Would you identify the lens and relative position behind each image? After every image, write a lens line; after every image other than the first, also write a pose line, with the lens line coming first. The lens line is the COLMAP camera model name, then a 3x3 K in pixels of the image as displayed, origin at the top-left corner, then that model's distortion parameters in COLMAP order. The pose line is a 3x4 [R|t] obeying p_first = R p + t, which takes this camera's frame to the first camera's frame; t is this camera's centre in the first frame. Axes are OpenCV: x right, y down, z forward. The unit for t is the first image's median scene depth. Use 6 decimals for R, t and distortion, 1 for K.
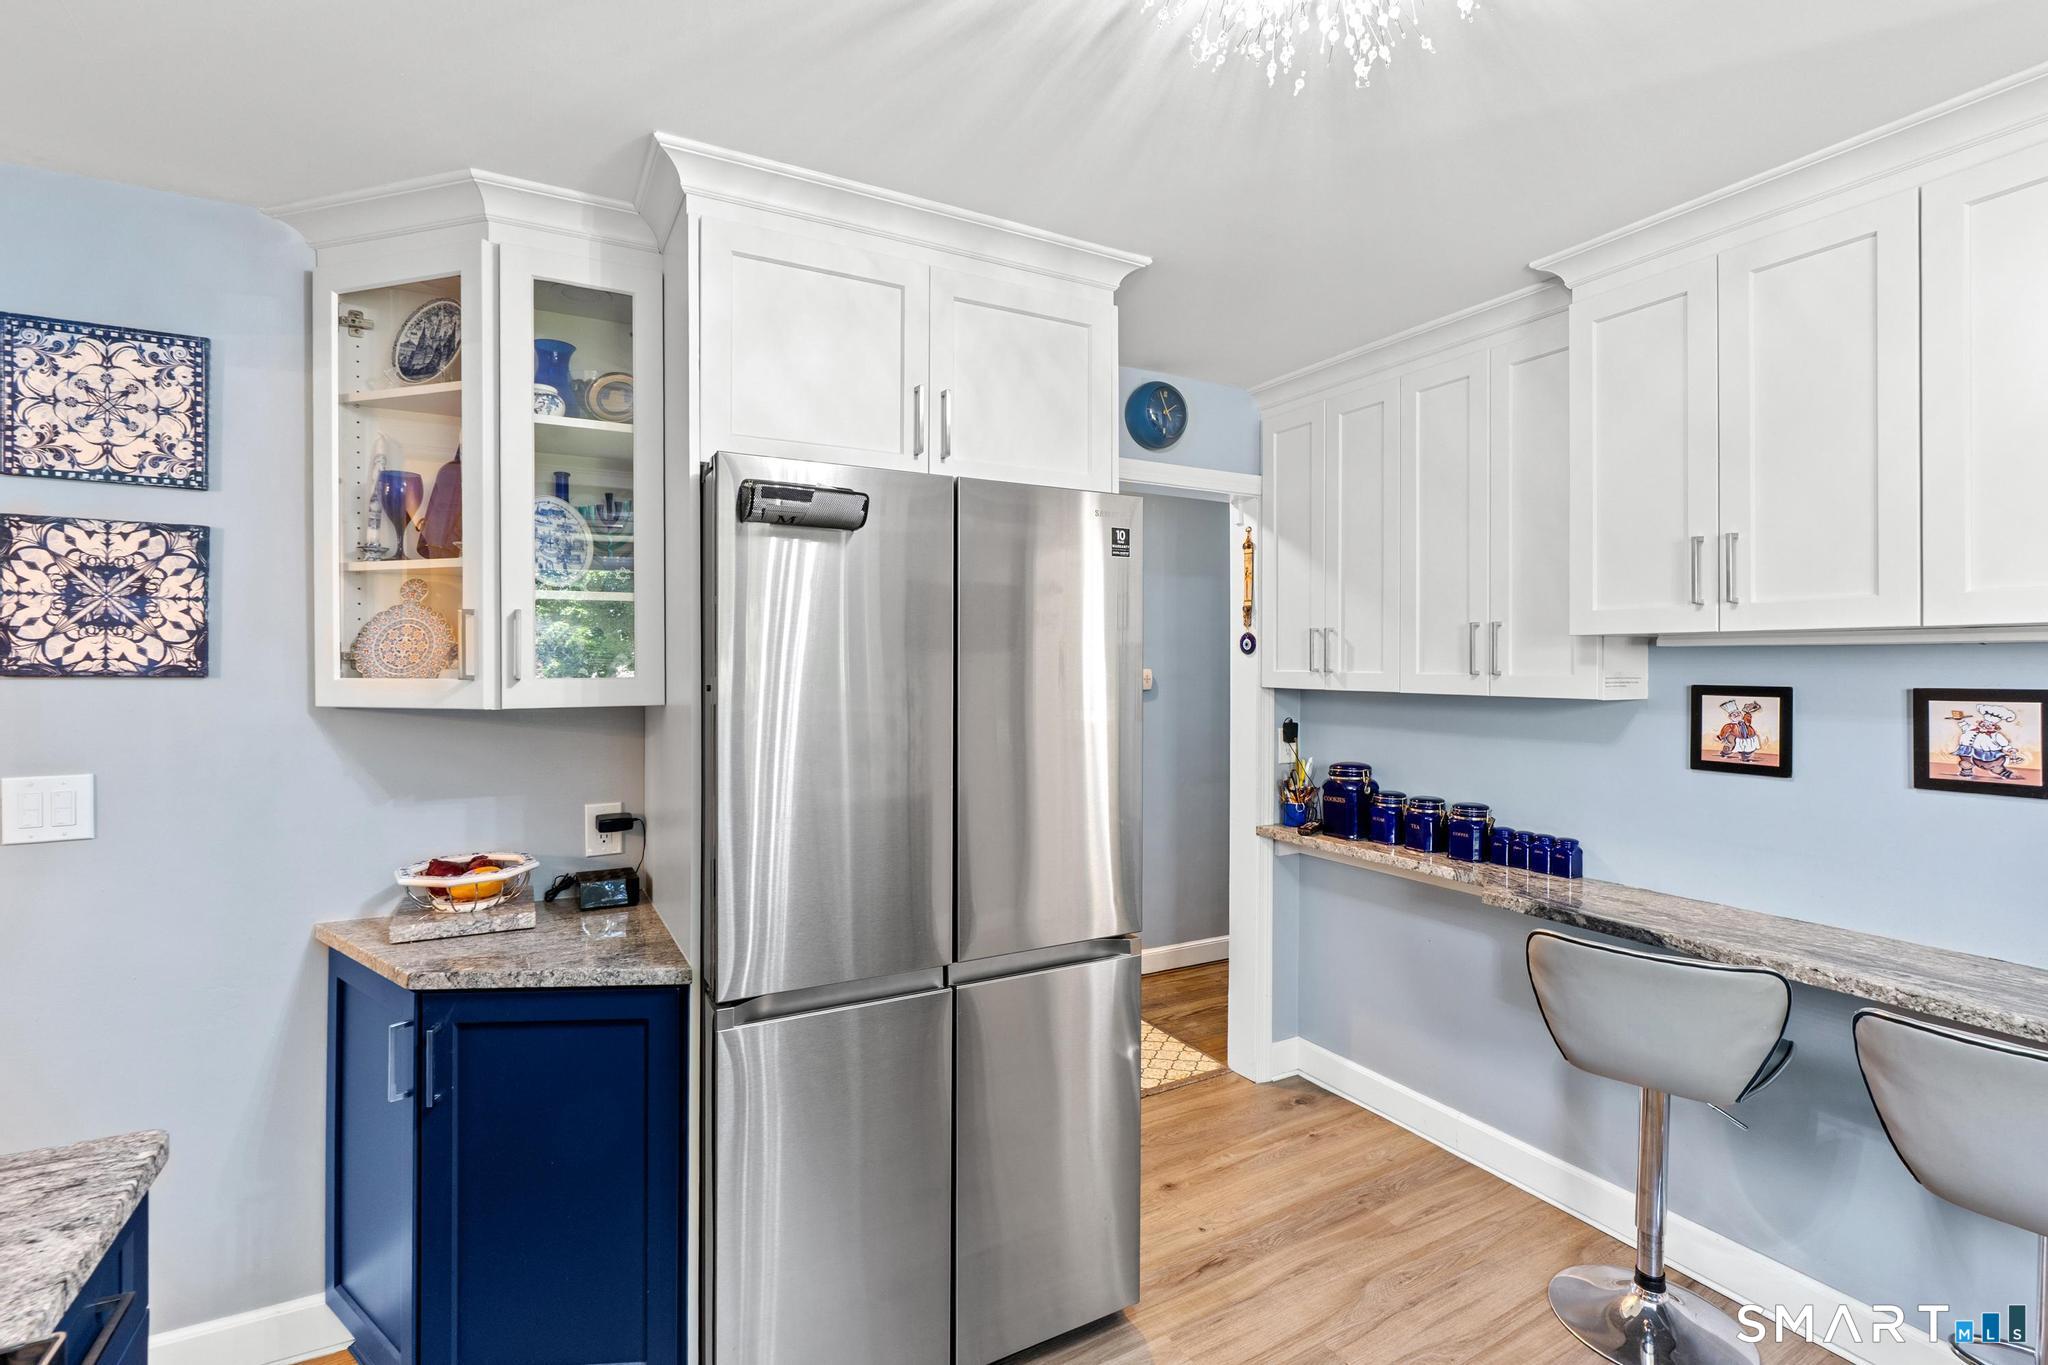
lens RADIAL K [[934.6, 0, 1016.7], [0, 934.6, 676.1], [0, 0, 1]] dist [-0.010071, 0.002909]
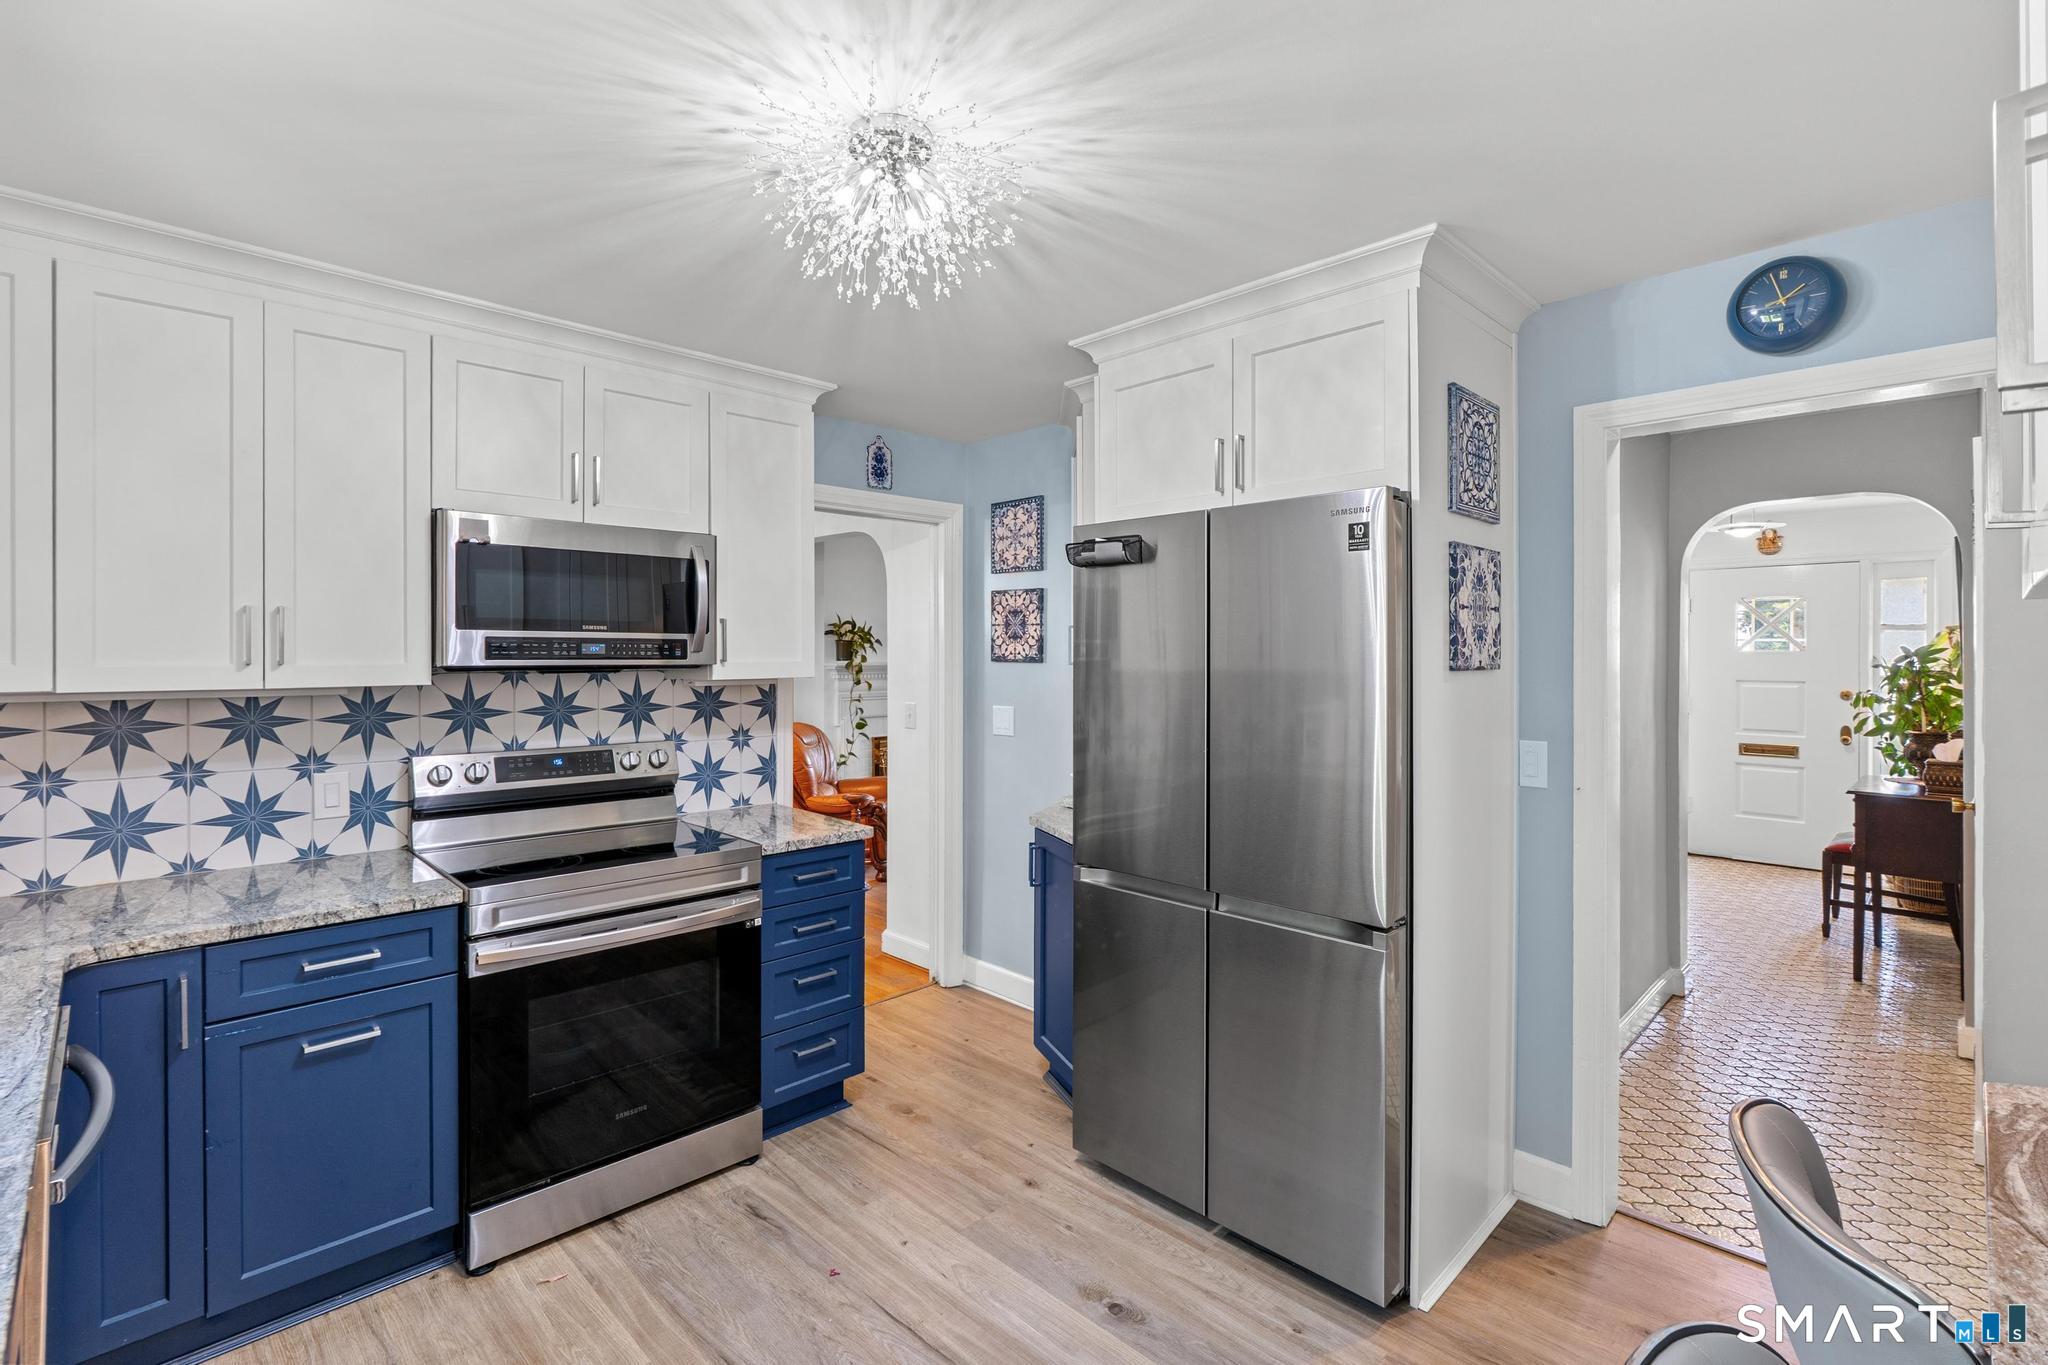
lens RADIAL K [[934.6, 0, 1020.0], [0, 934.6, 663.2], [0, 0, 1]] dist [-0.010071, 0.002909]
pose [[0.271016, 0.007939, -0.962542, 1.056019], [-0.011481, 0.999922, 0.005014, -0.006668], [0.962506, 0.009692, 0.271086, 0.394290]]
